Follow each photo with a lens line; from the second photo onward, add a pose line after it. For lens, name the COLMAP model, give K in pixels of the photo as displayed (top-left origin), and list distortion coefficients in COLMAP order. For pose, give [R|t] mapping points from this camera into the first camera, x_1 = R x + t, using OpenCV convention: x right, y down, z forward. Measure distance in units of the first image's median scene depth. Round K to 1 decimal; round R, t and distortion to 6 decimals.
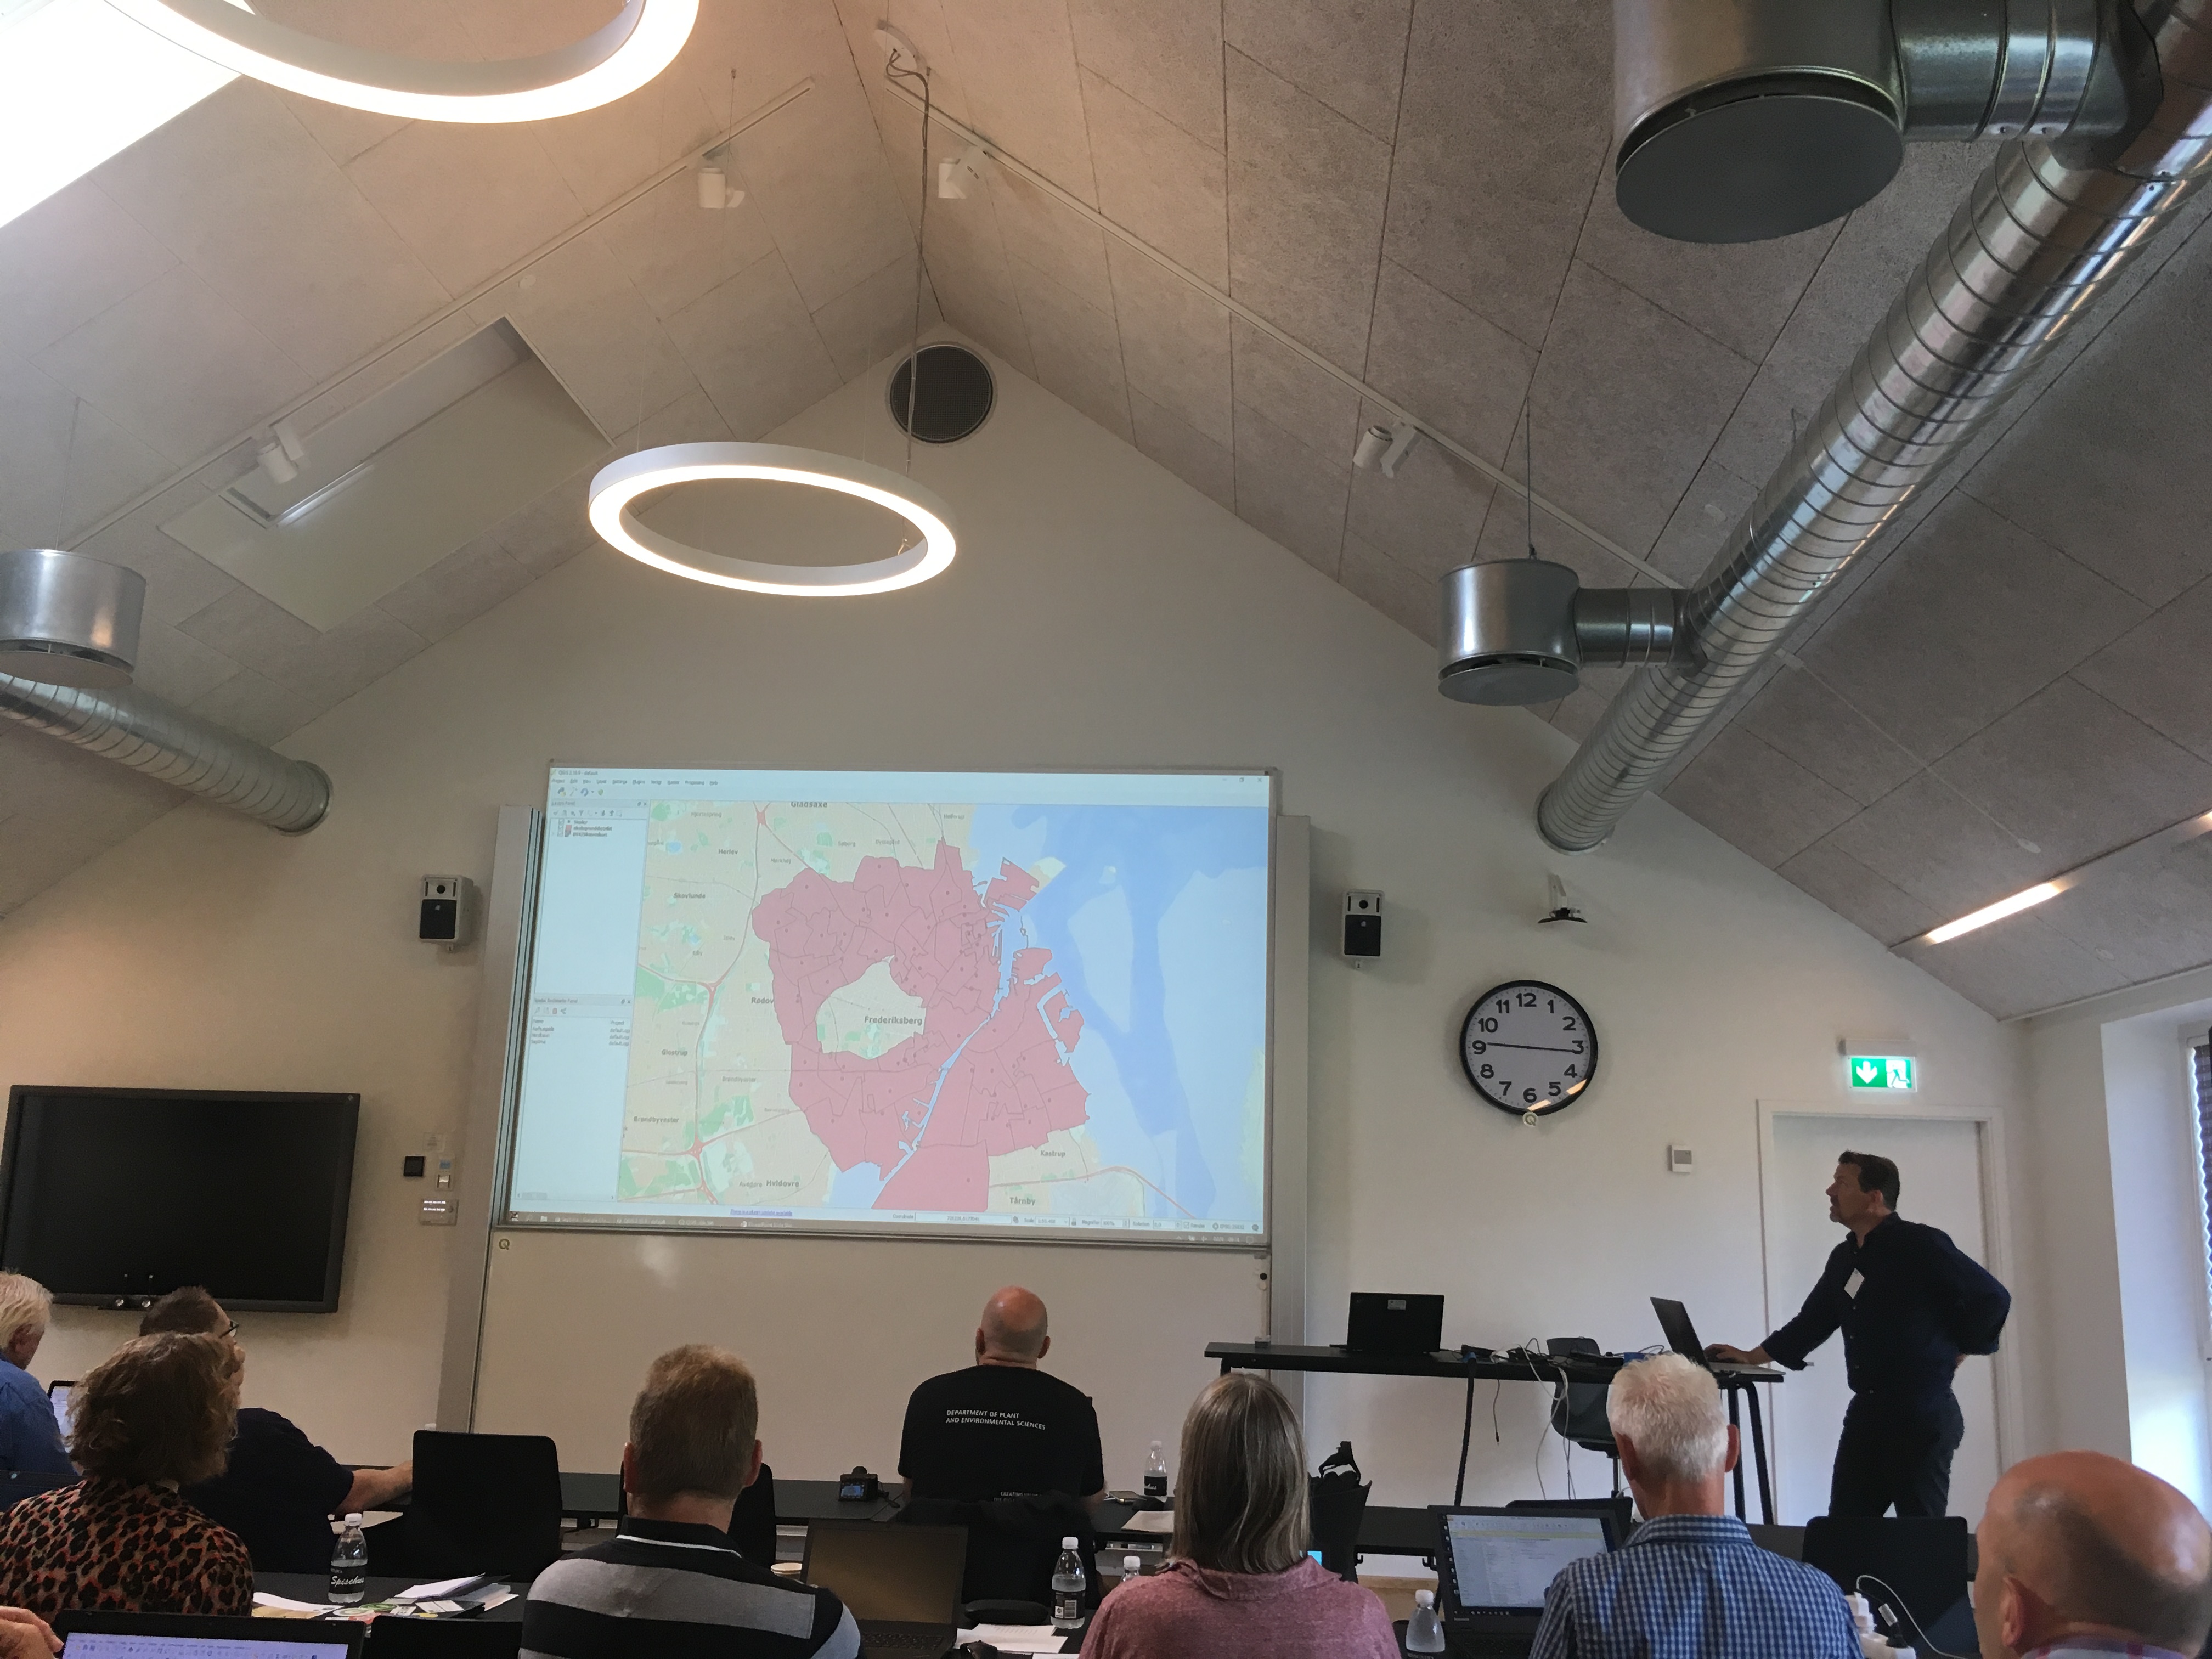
lens RADIAL K [[1883.4, 0, 1109.0], [0, 1883.4, 839.0], [0, 0, 1]] dist [0.095714, -0.144631]
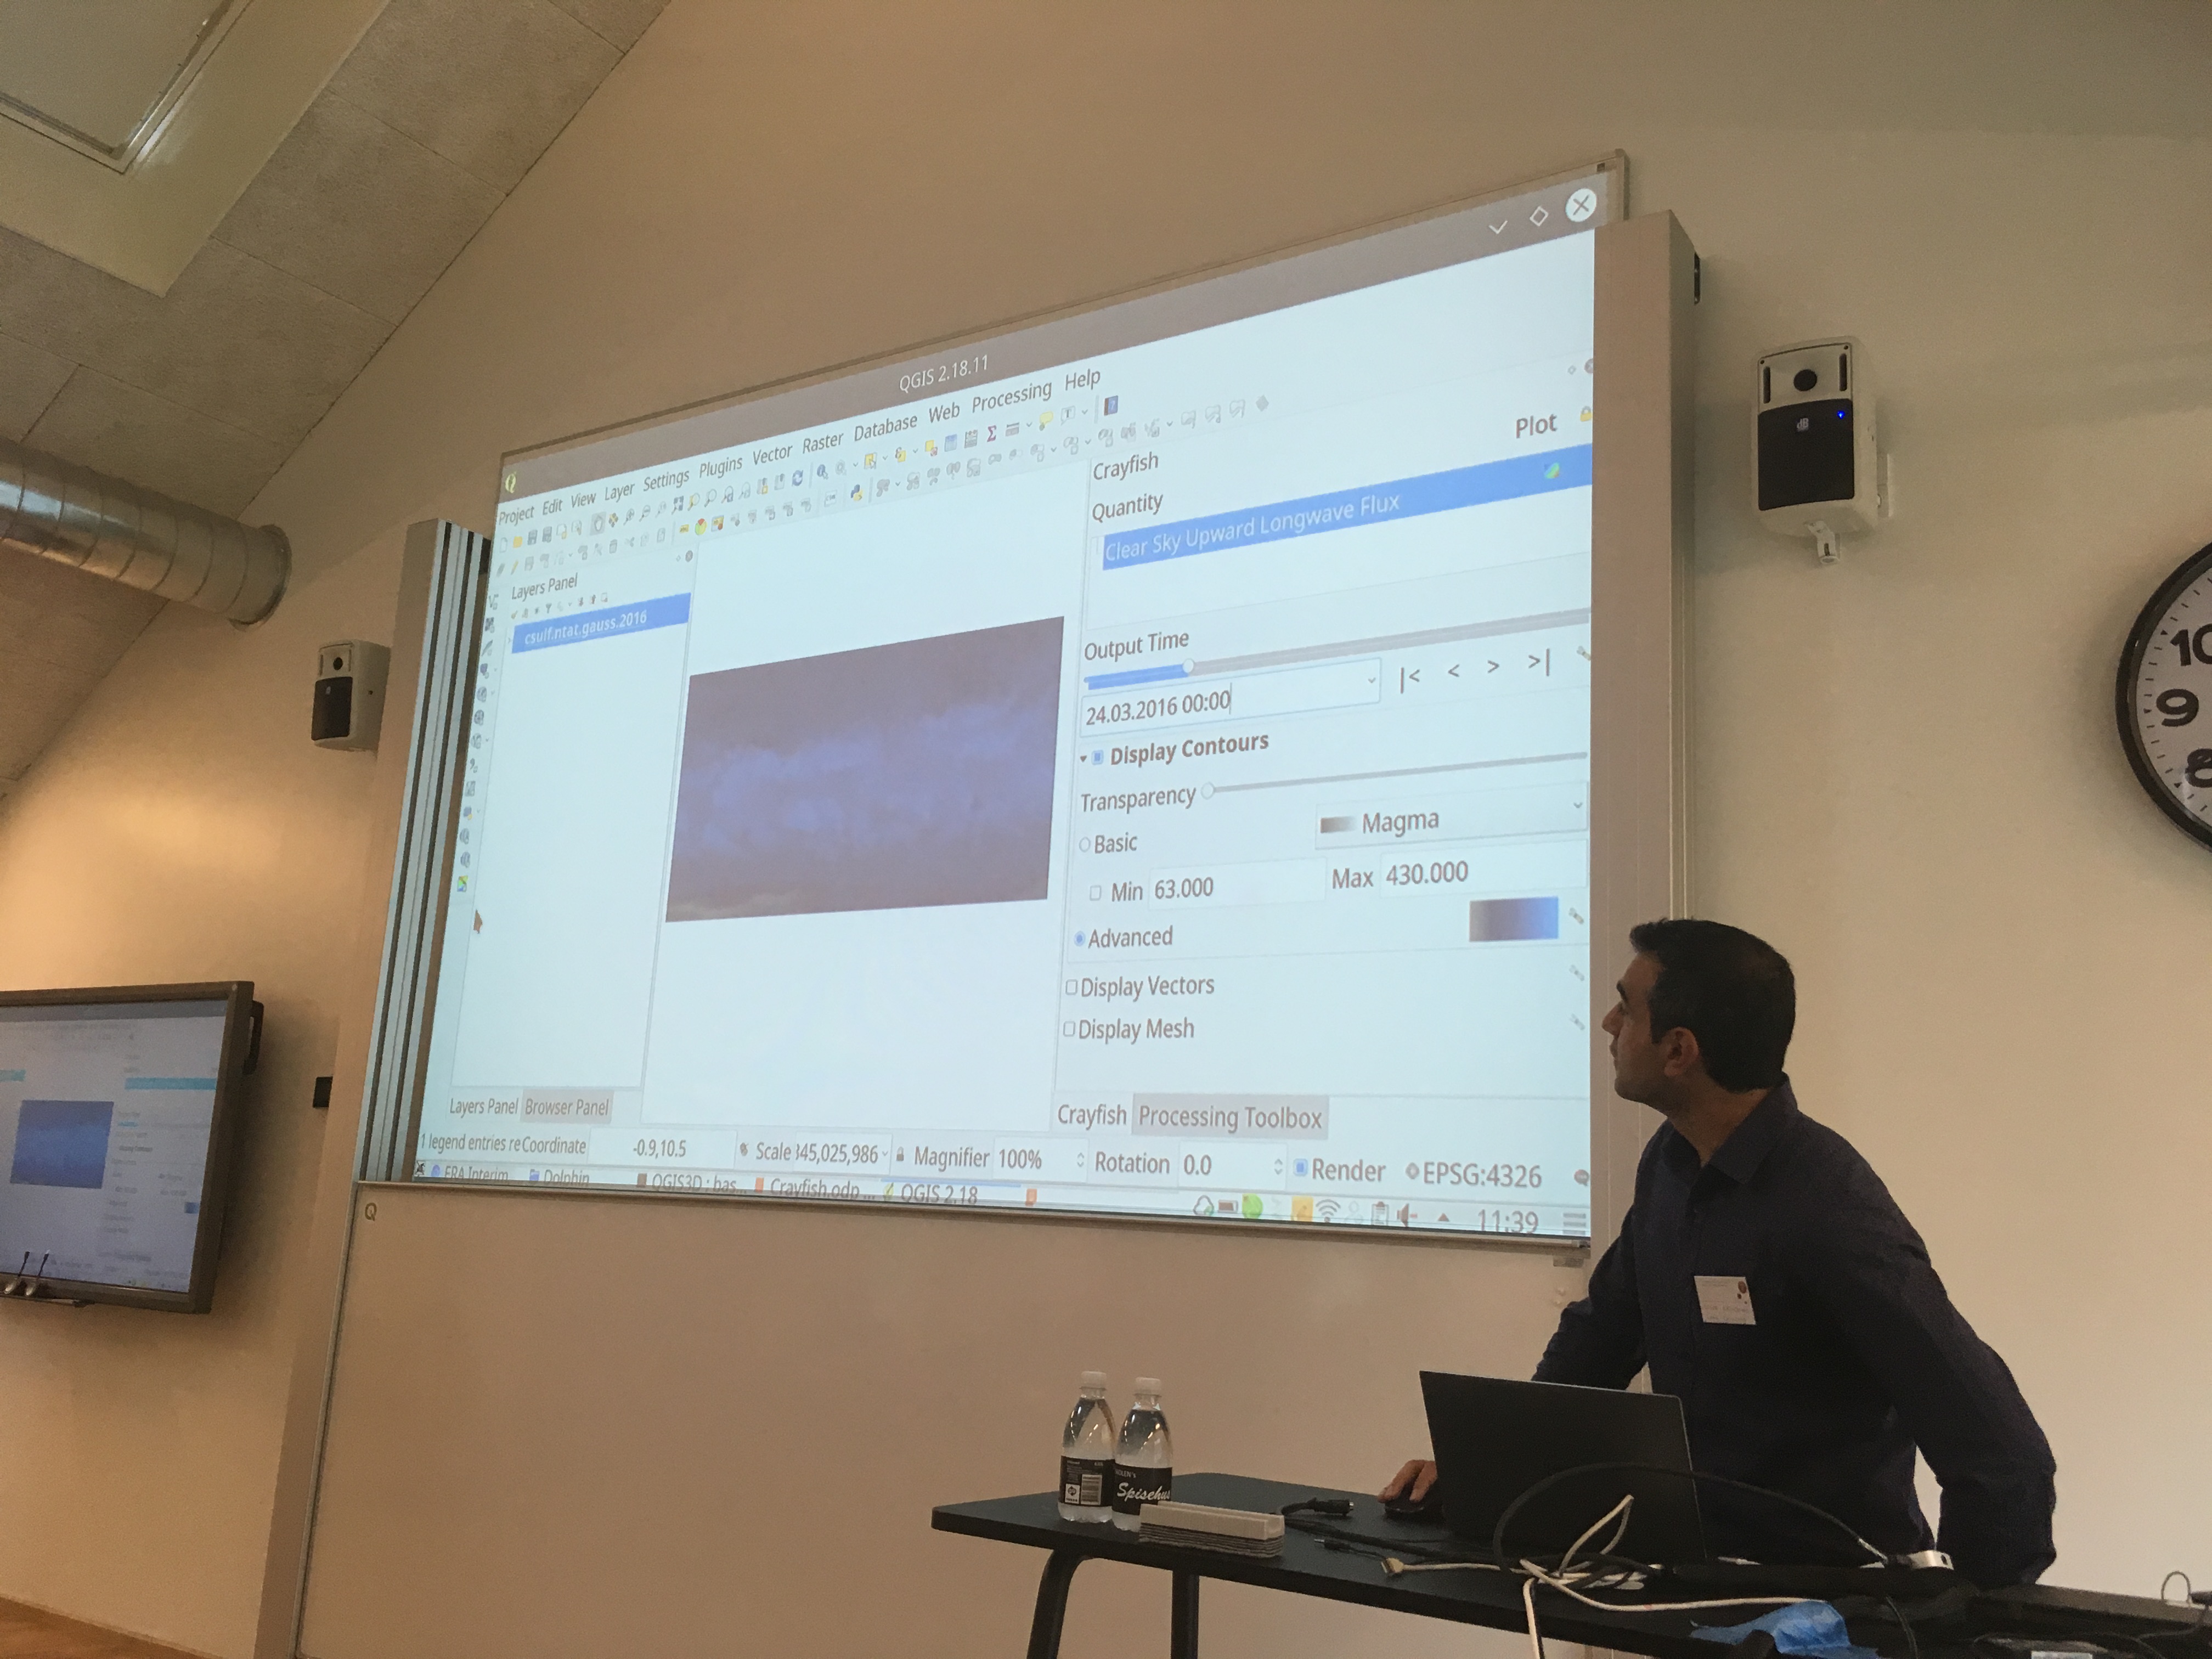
lens RADIAL K [[1883.4, 0, 1109.0], [0, 1883.4, 839.0], [0, 0, 1]] dist [0.095714, -0.144631]
pose [[0.874647, -0.081585, -0.477845, 0.230563], [0.067869, 0.996636, -0.045932, 0.168206], [0.479985, 0.007743, 0.877242, 0.702331]]
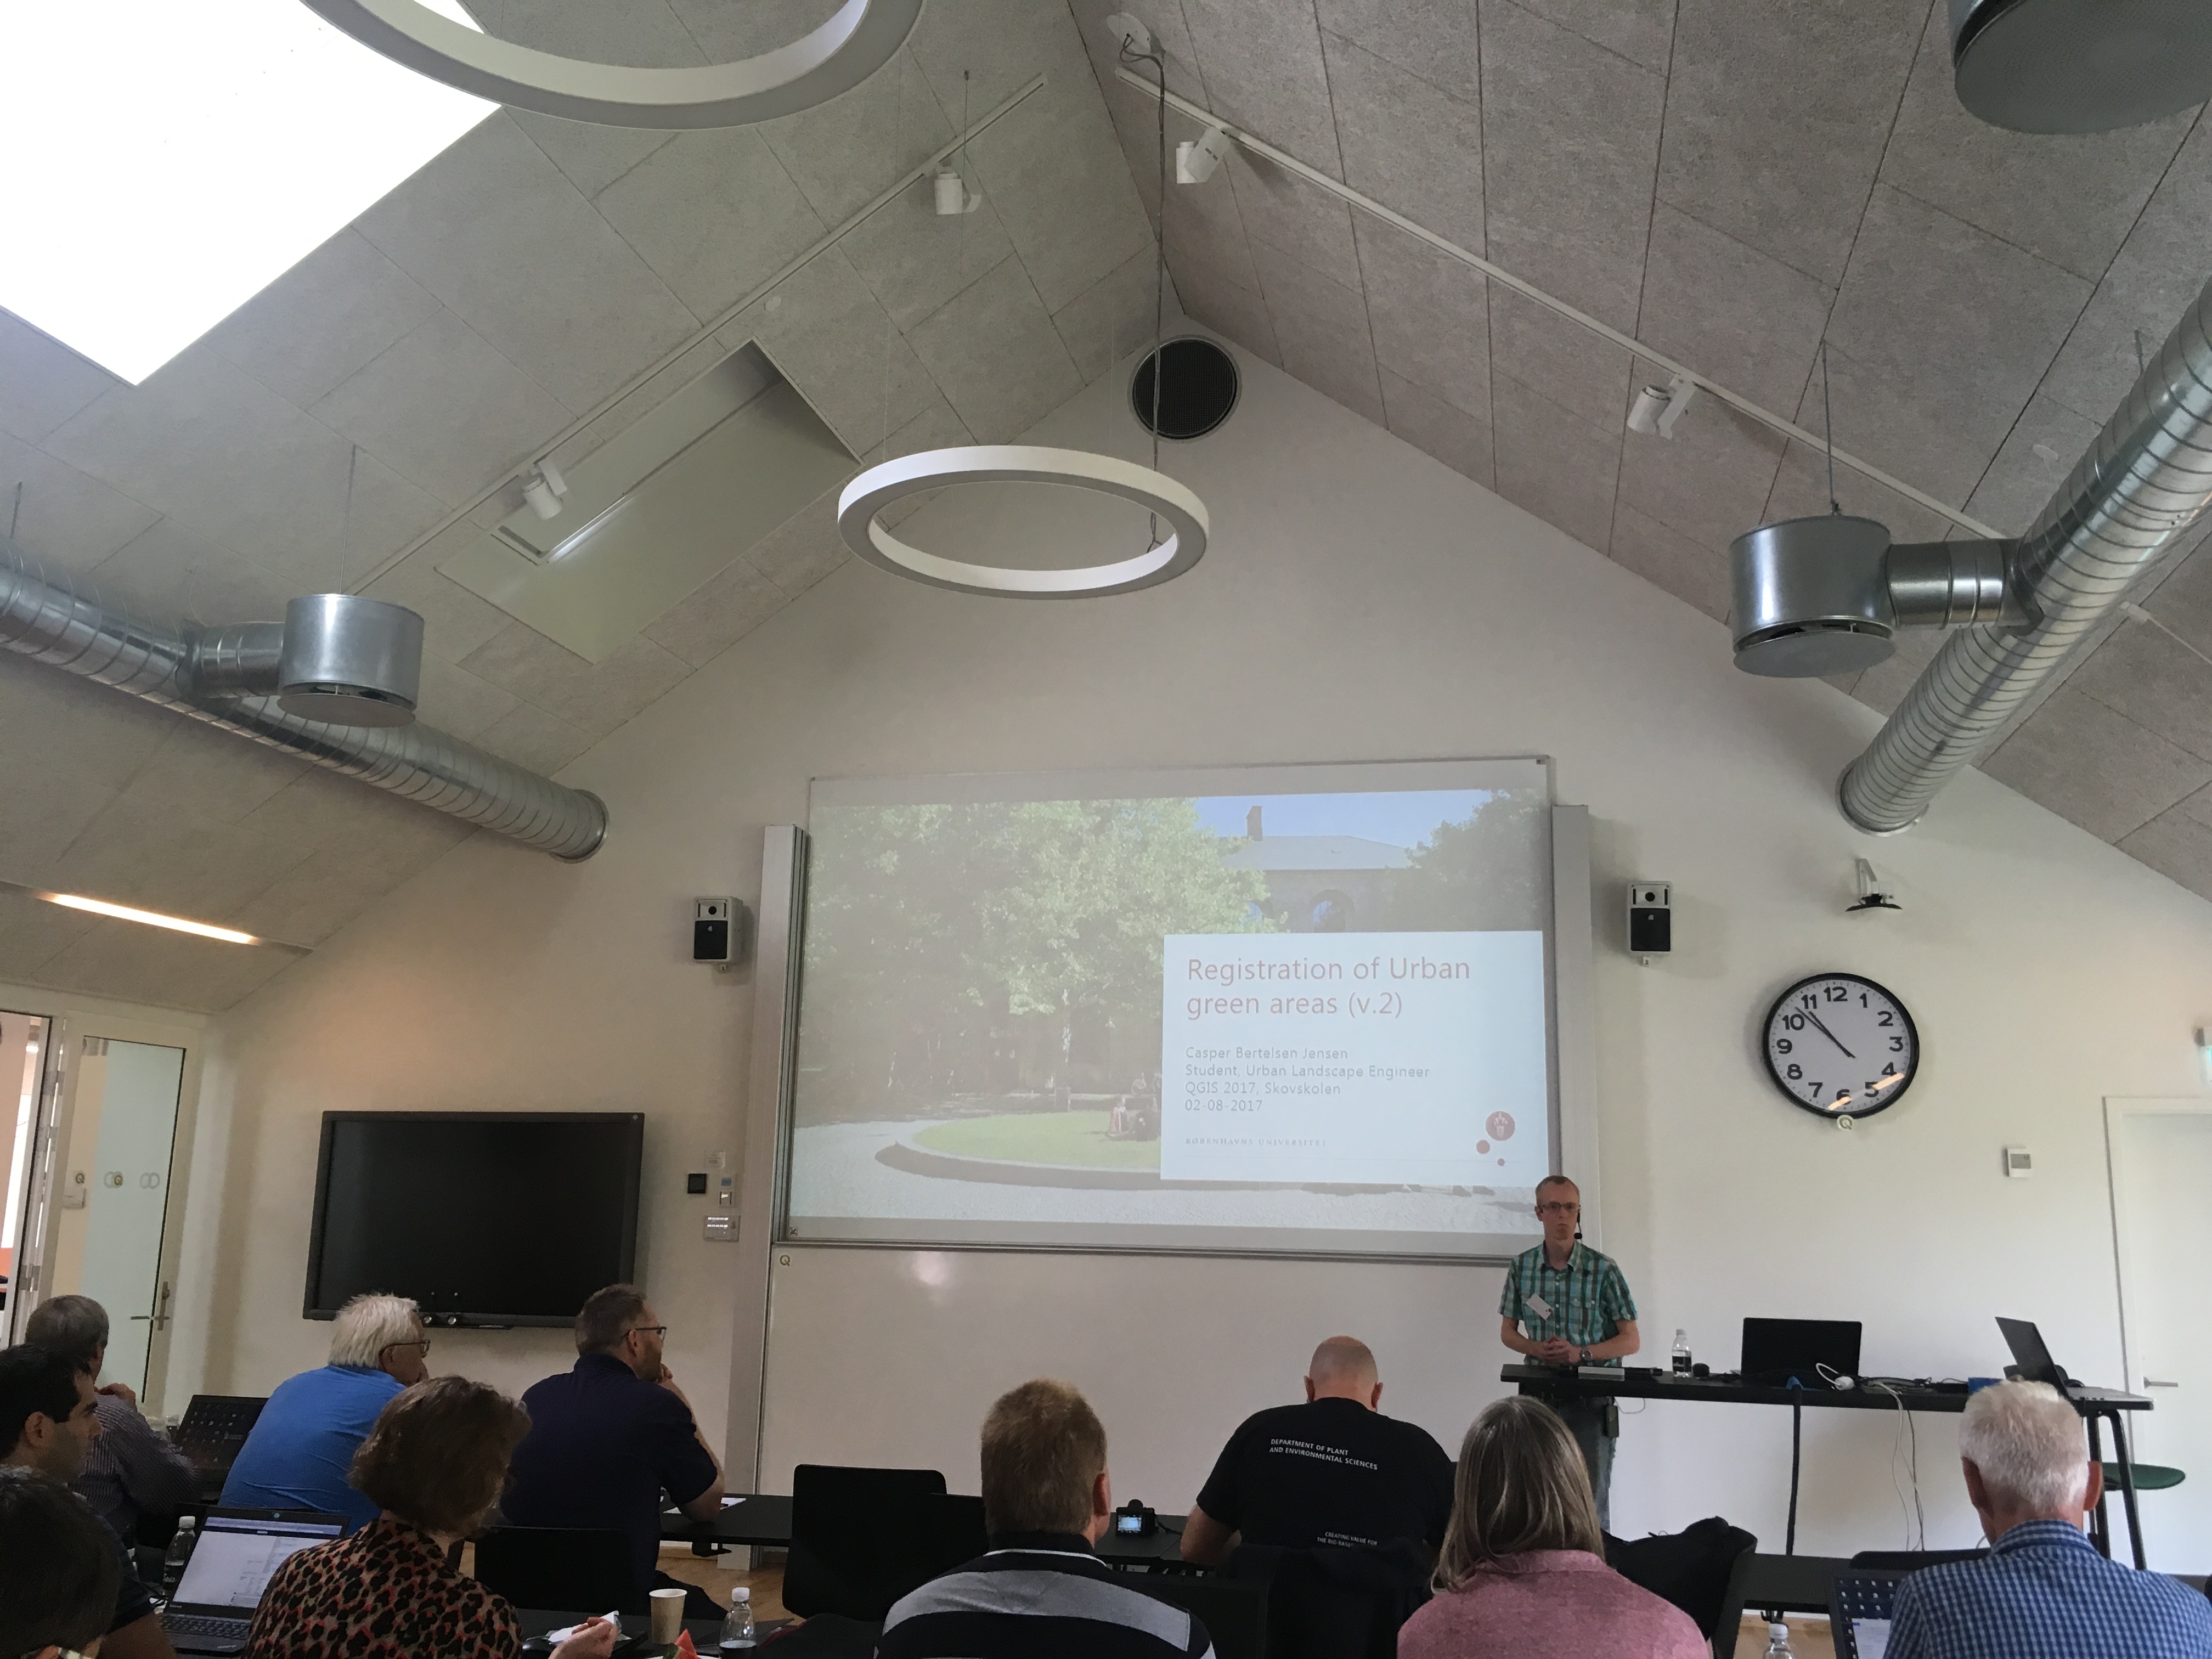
lens RADIAL K [[1883.4, 0, 1109.0], [0, 1883.4, 839.0], [0, 0, 1]] dist [0.095714, -0.144631]
pose [[0.990516, -0.036037, -0.132584, -0.007329], [0.035848, 0.999350, -0.003812, -0.000334], [0.132635, -0.000977, 0.991164, 0.032385]]
